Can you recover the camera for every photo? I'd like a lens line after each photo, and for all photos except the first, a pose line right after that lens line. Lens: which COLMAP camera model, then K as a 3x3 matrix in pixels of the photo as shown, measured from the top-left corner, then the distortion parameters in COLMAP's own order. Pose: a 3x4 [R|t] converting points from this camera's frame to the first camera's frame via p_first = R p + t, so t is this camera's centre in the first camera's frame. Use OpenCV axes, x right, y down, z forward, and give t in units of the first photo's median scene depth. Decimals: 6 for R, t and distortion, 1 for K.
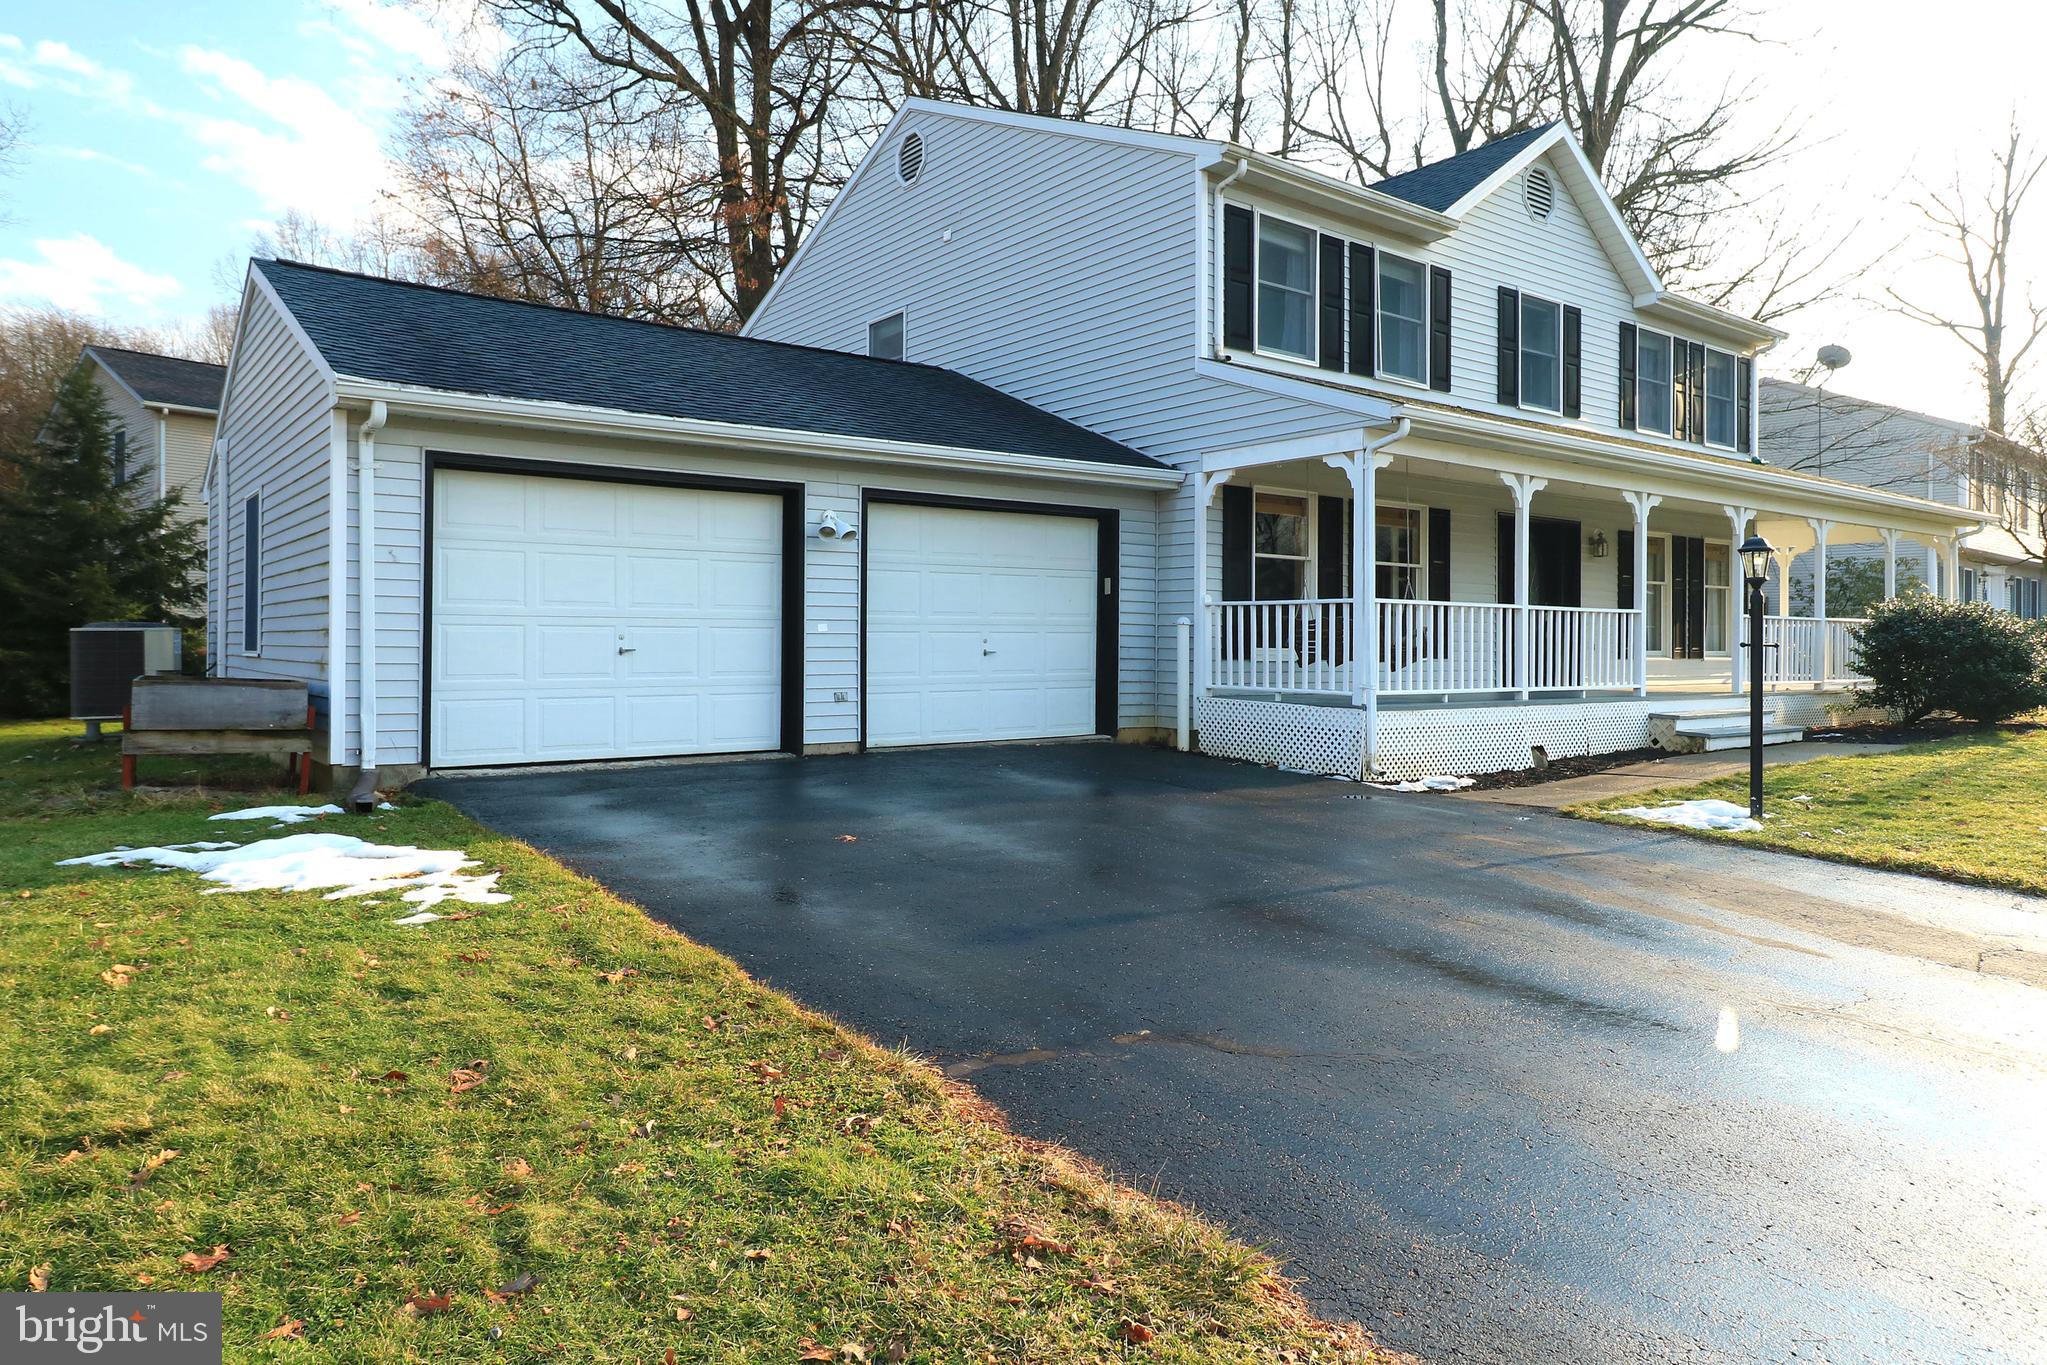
lens RADIAL K [[1275.0, 0, 1023.3], [0, 1275.0, 635.0], [0, 0, 1]] dist [0.007082, 0.004294]
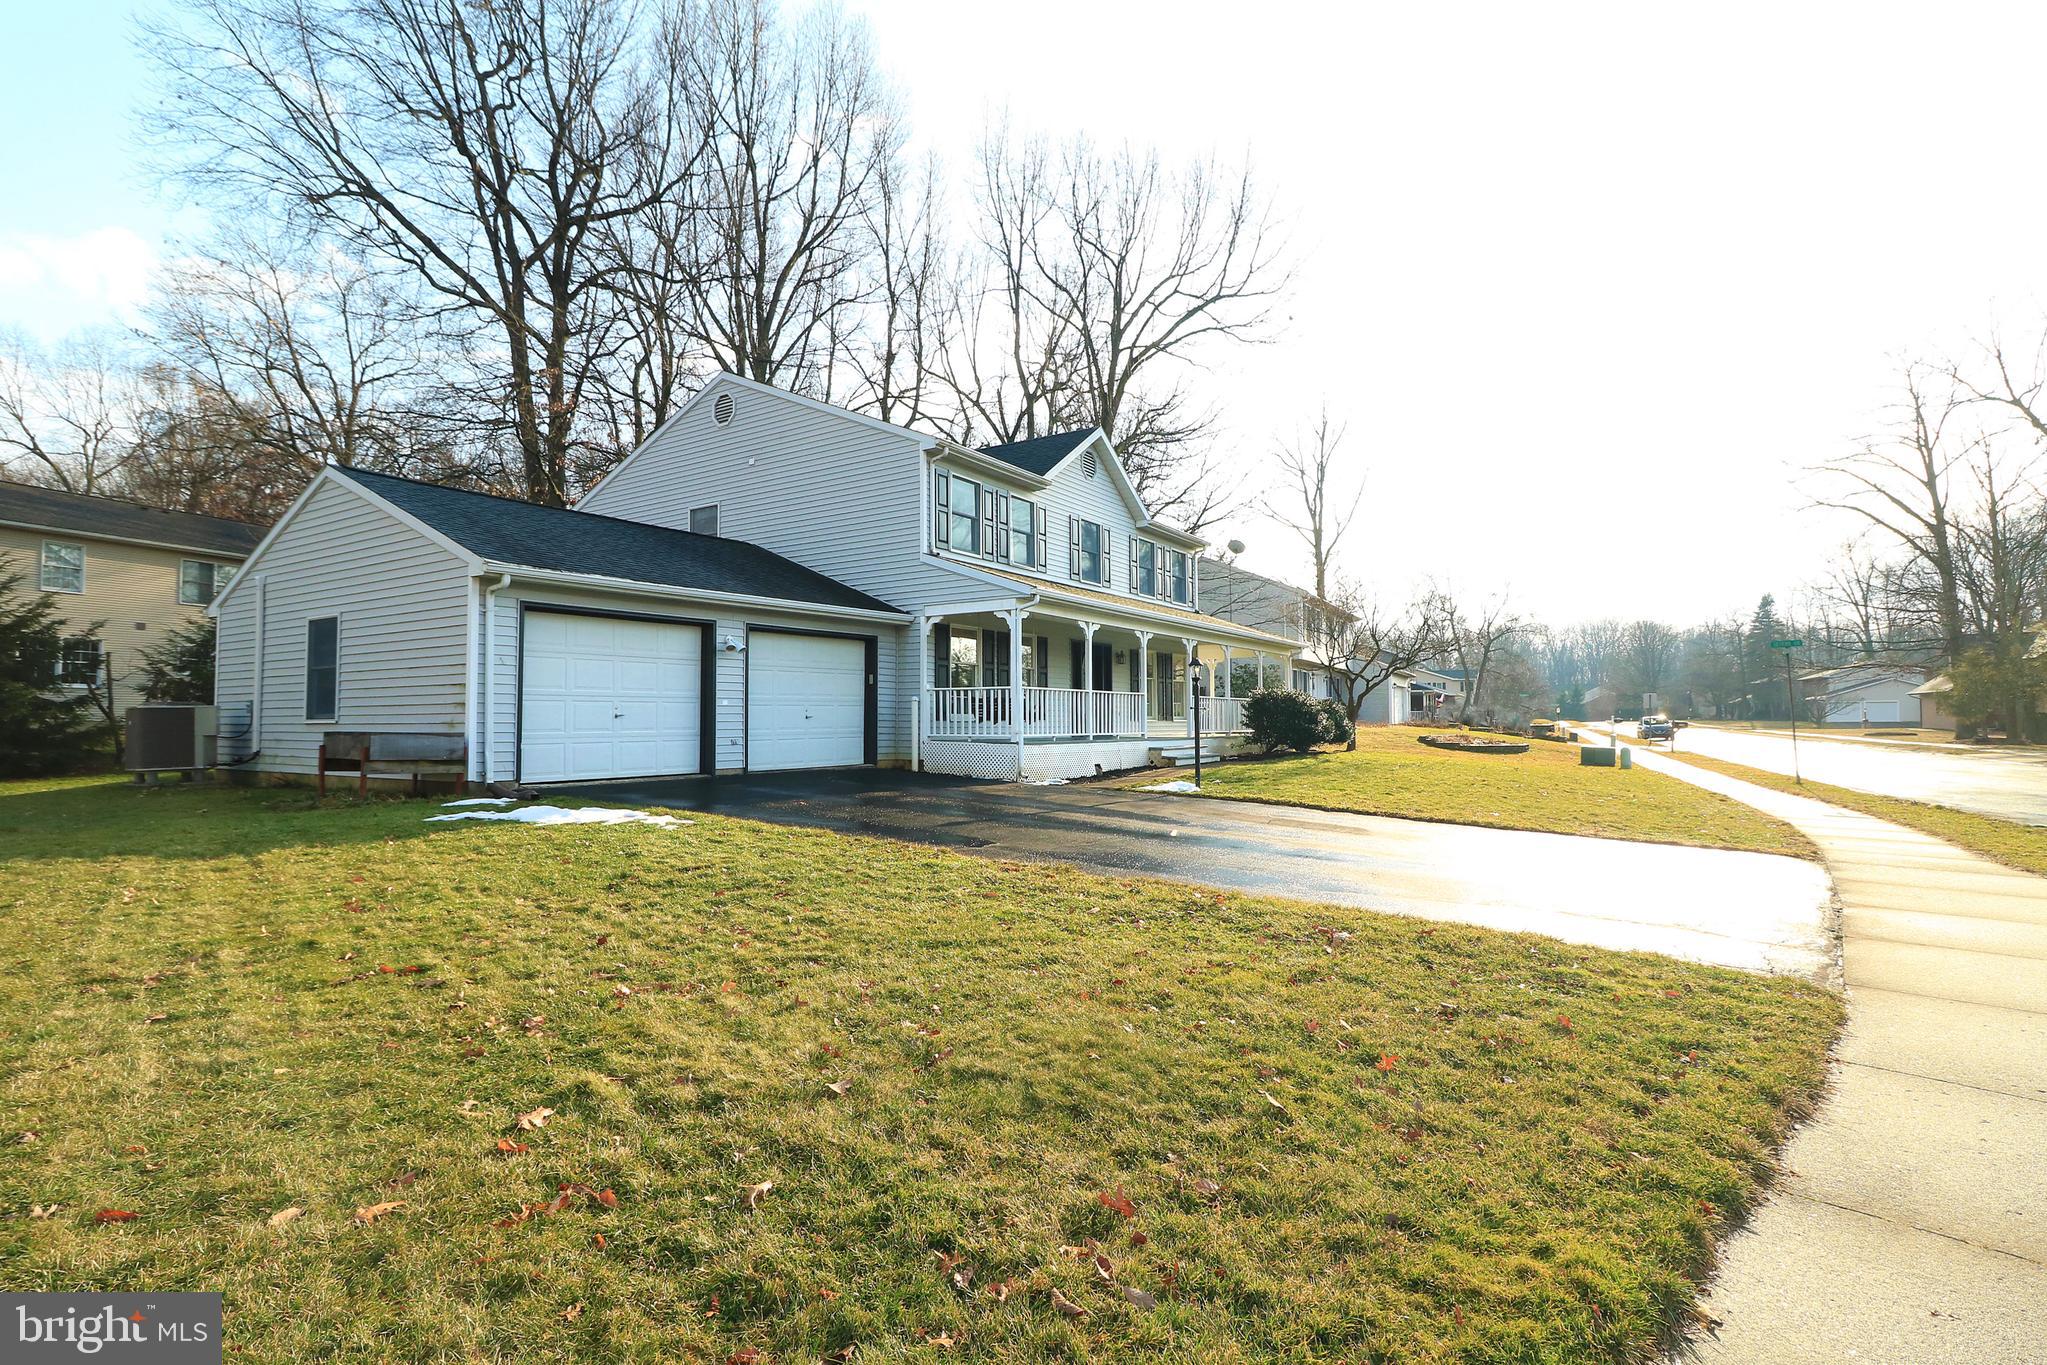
lens RADIAL K [[1028.1, 0, 979.0], [0, 1028.1, 686.8], [0, 0, 1]] dist [-0.001752, -0.000080]
pose [[0.952703, 0.002501, 0.303893, -0.217108], [0.005976, 0.999619, -0.026962, 0.010853], [-0.303845, 0.027503, 0.952324, -0.385162]]
